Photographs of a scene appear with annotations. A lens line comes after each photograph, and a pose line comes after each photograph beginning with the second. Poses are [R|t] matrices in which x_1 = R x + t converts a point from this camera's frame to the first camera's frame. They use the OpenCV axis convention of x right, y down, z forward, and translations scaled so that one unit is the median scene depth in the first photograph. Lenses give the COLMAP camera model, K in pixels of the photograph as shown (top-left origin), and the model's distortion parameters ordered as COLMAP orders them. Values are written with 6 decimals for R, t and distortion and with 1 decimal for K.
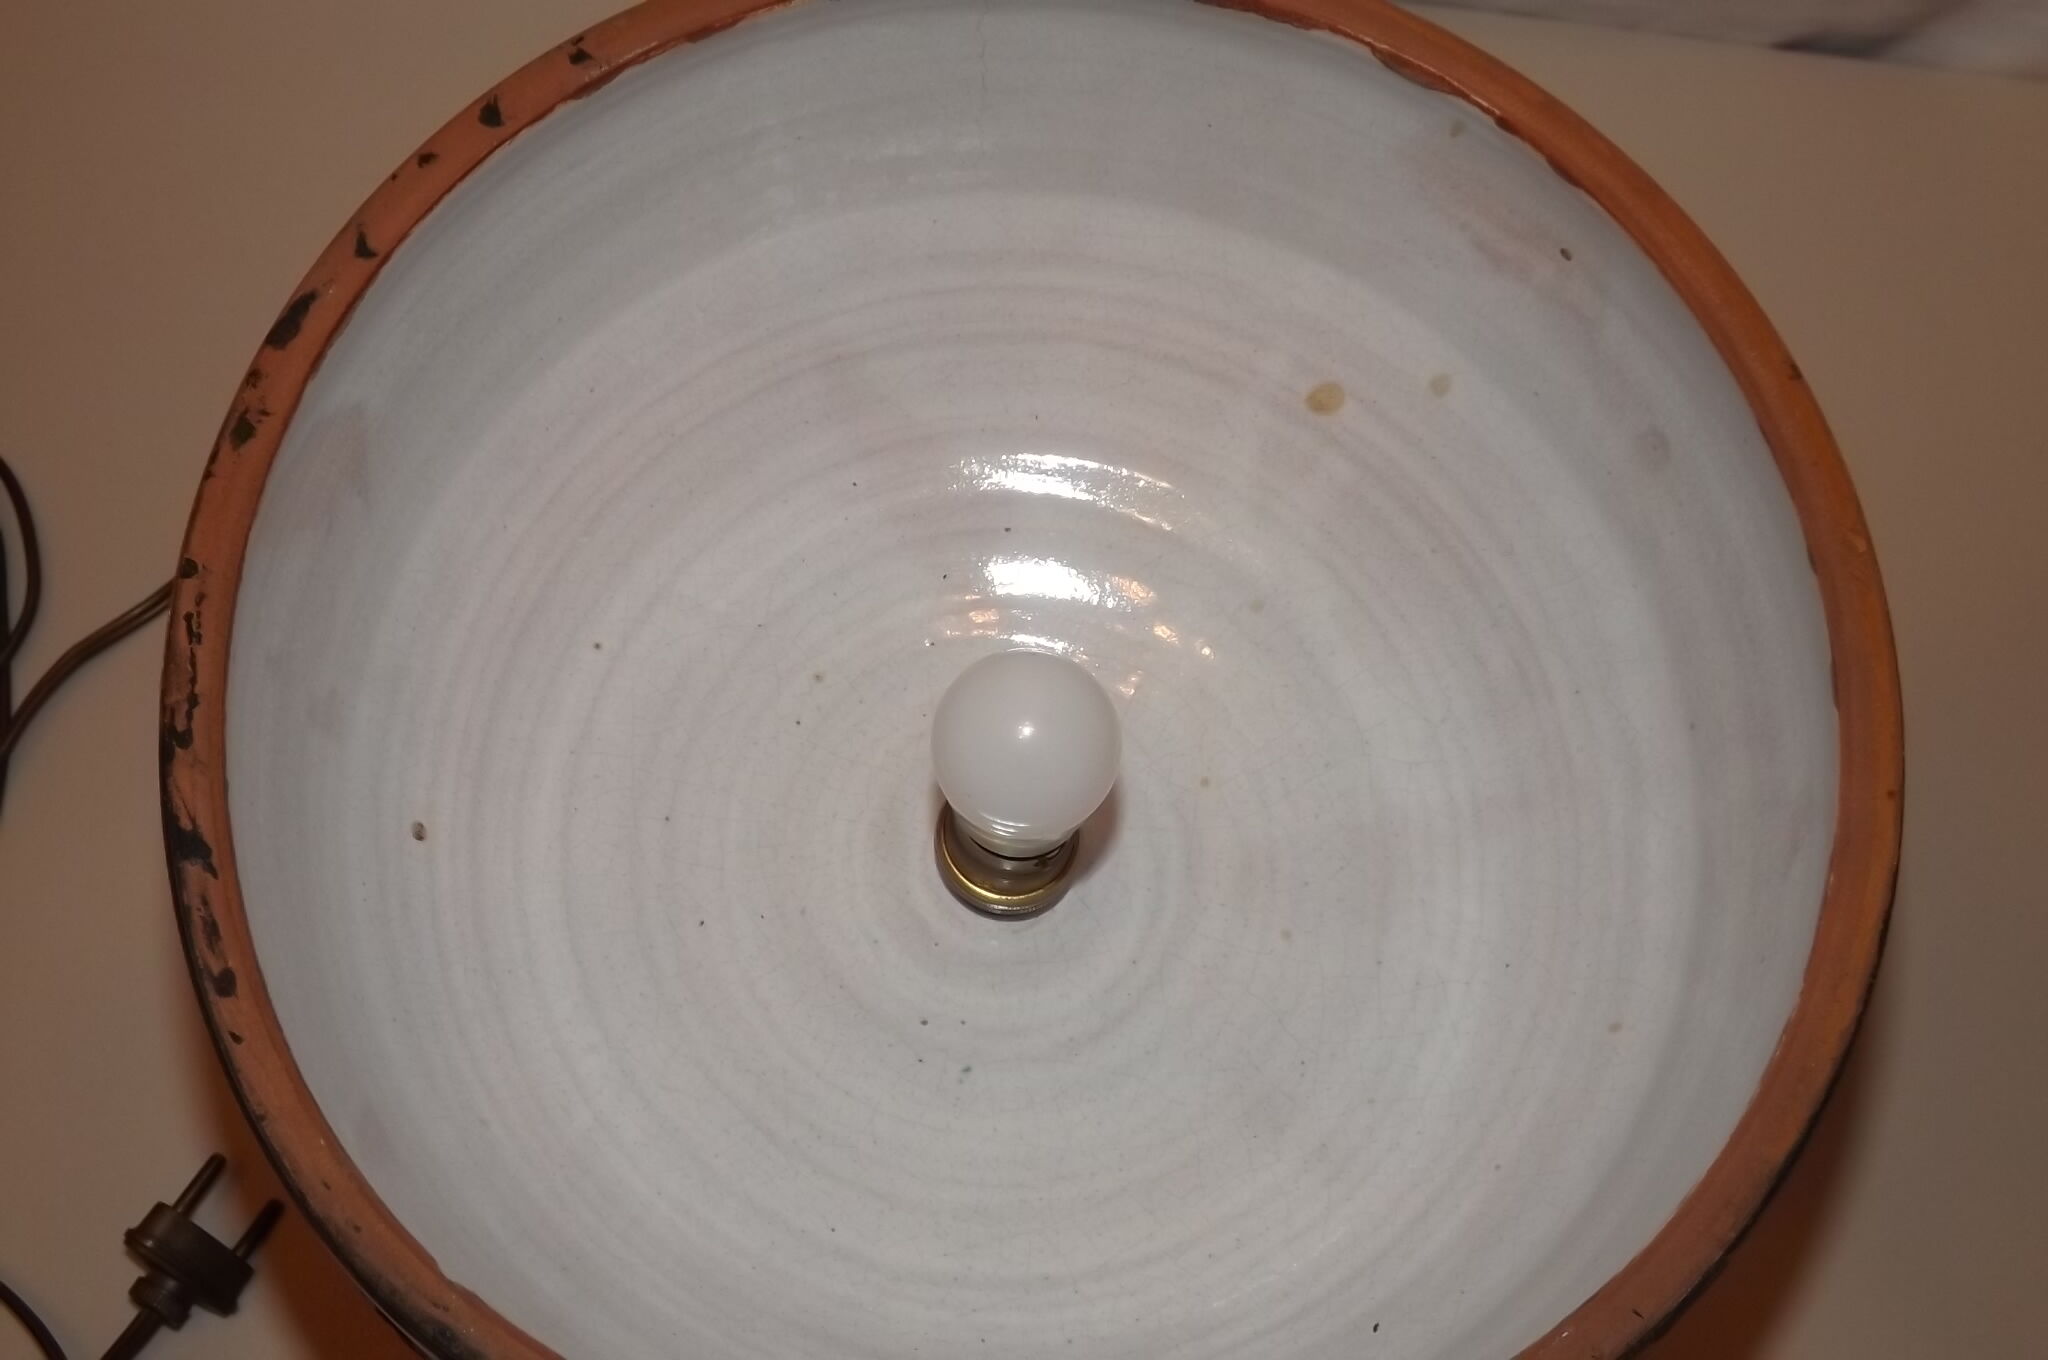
lens RADIAL K [[2304.8, 0, 966.7], [0, 2304.8, 672.2], [0, 0, 1]] dist [0.002629, 0.001952]
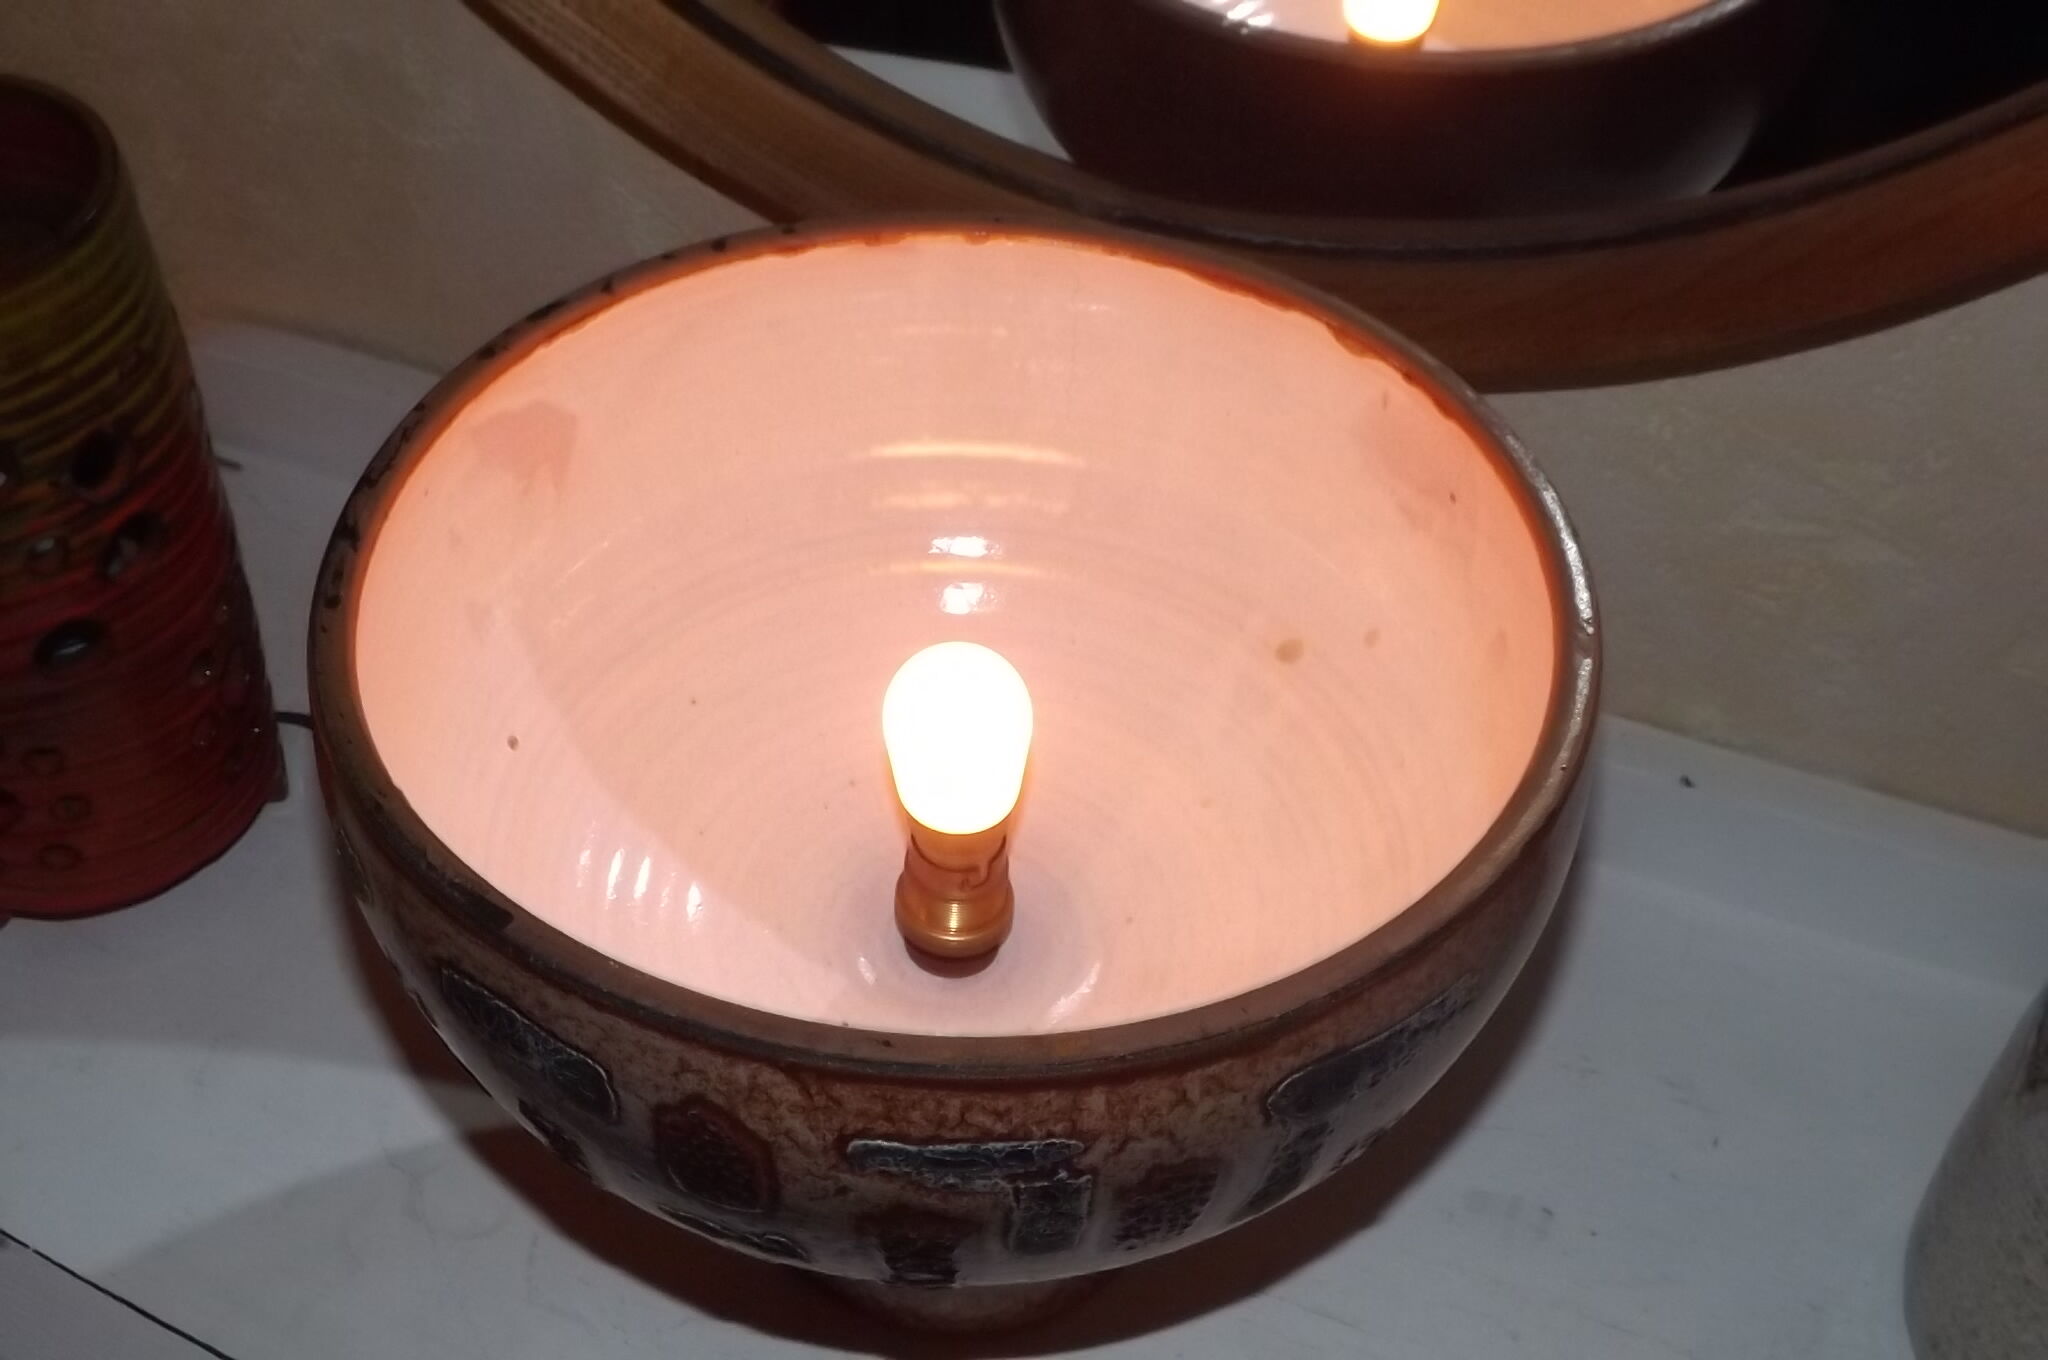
lens RADIAL K [[2304.8, 0, 966.7], [0, 2304.8, 672.2], [0, 0, 1]] dist [0.002629, 0.001952]
pose [[0.957025, 0.196187, -0.213576, 0.306564], [-0.270122, 0.871029, -0.410297, 0.546465], [0.105536, 0.450355, 0.886590, -0.166974]]
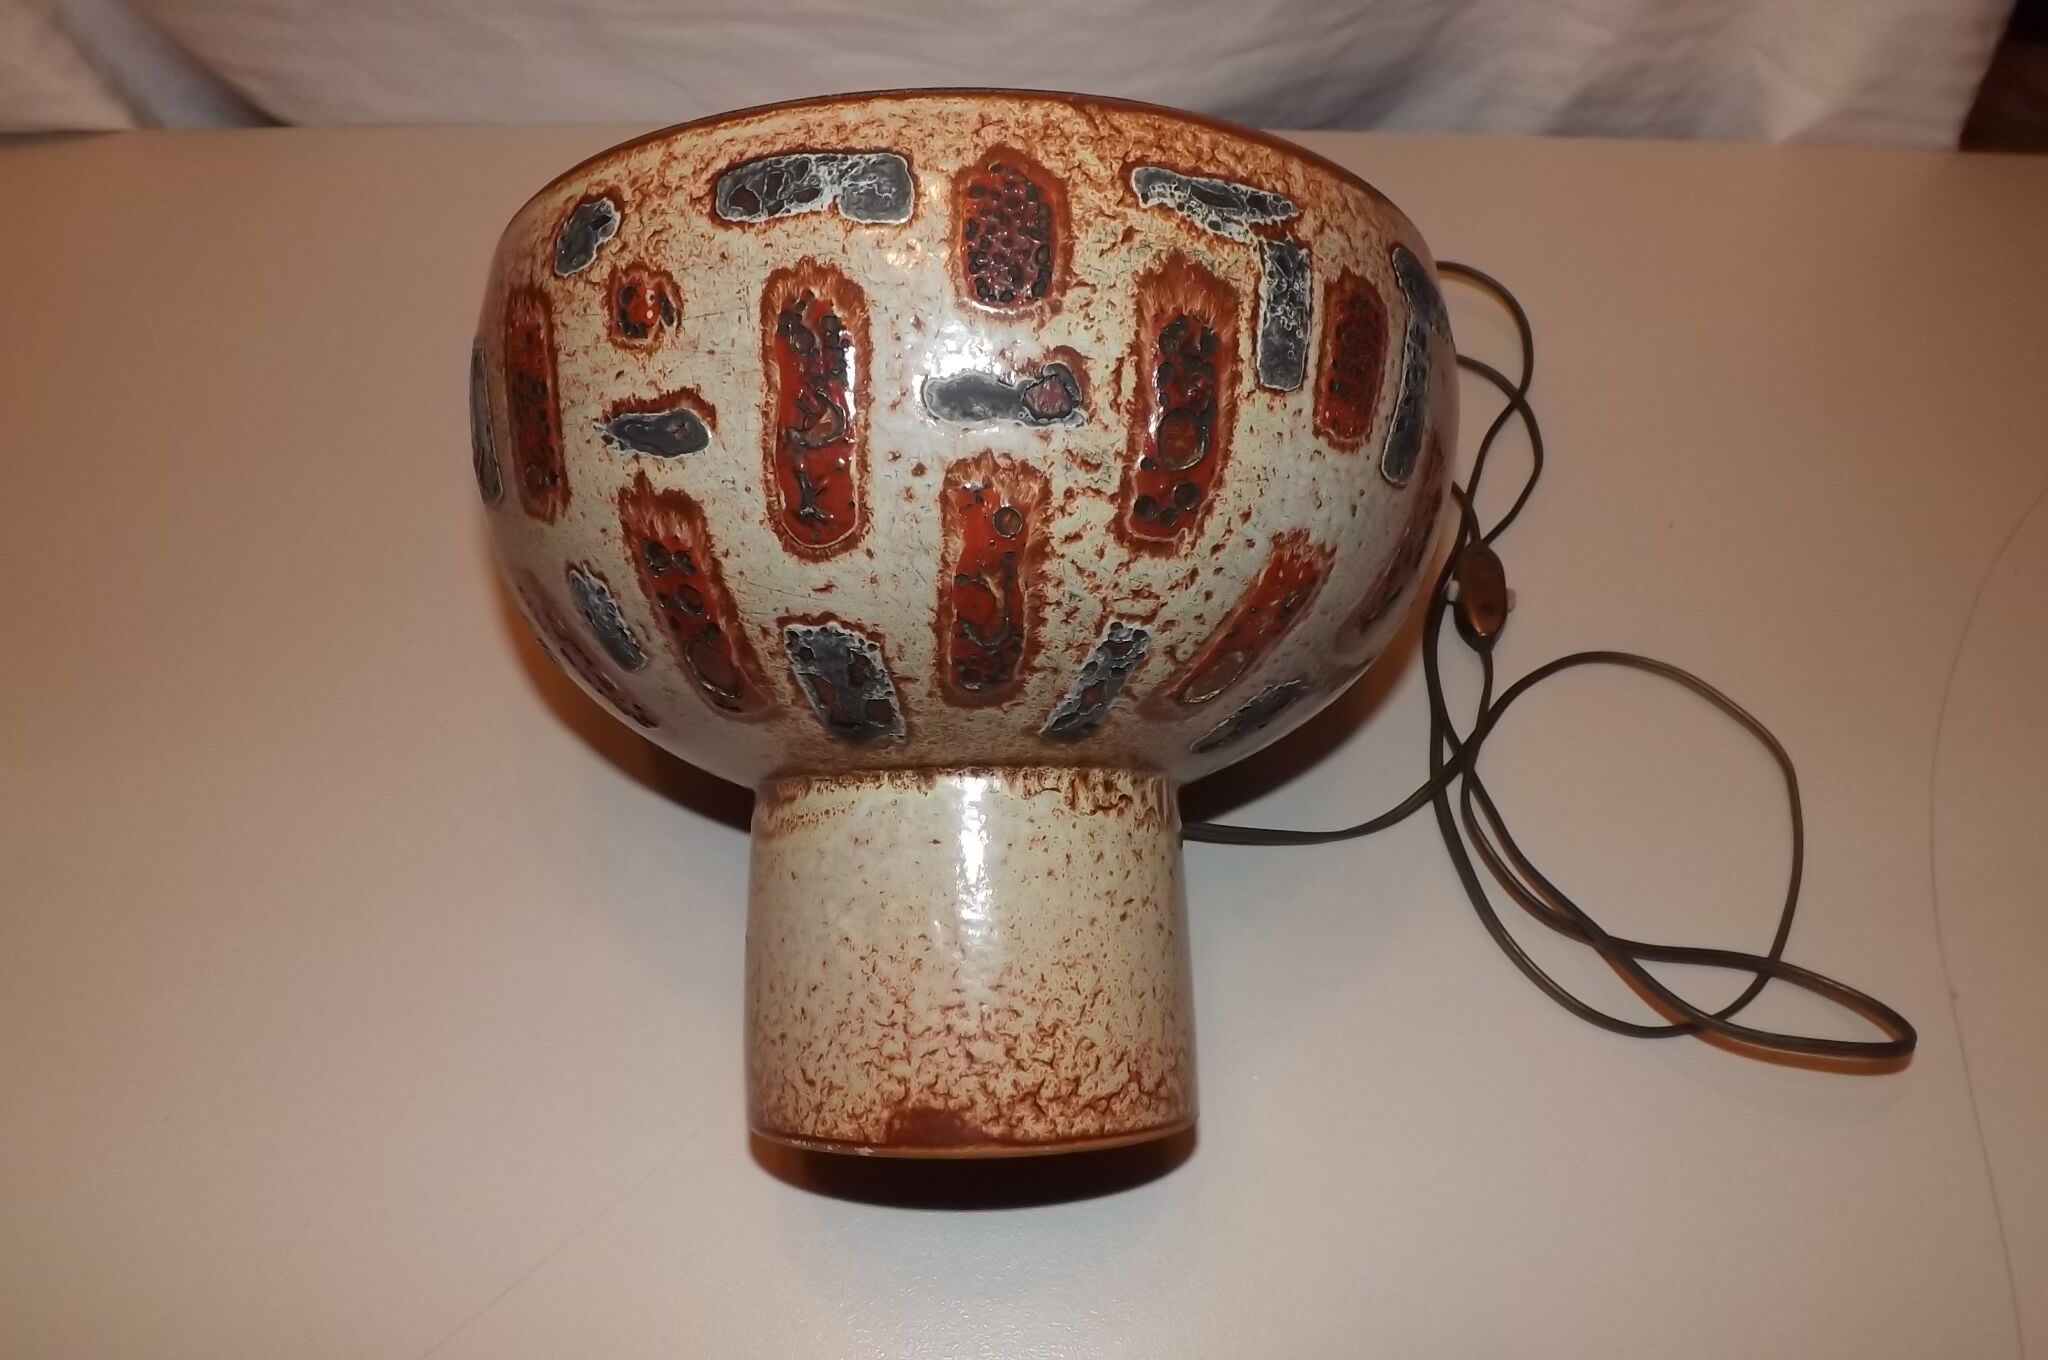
lens RADIAL K [[1476.8, 0, 1024.0], [0, 1476.8, 680.0], [0, 0, 1]] dist [-0.058874, -0.001432]
pose [[0.990689, -0.019460, 0.134745, -0.083212], [0.136065, 0.174962, -0.975128, 1.103553], [-0.004600, 0.984383, 0.175981, 0.951565]]
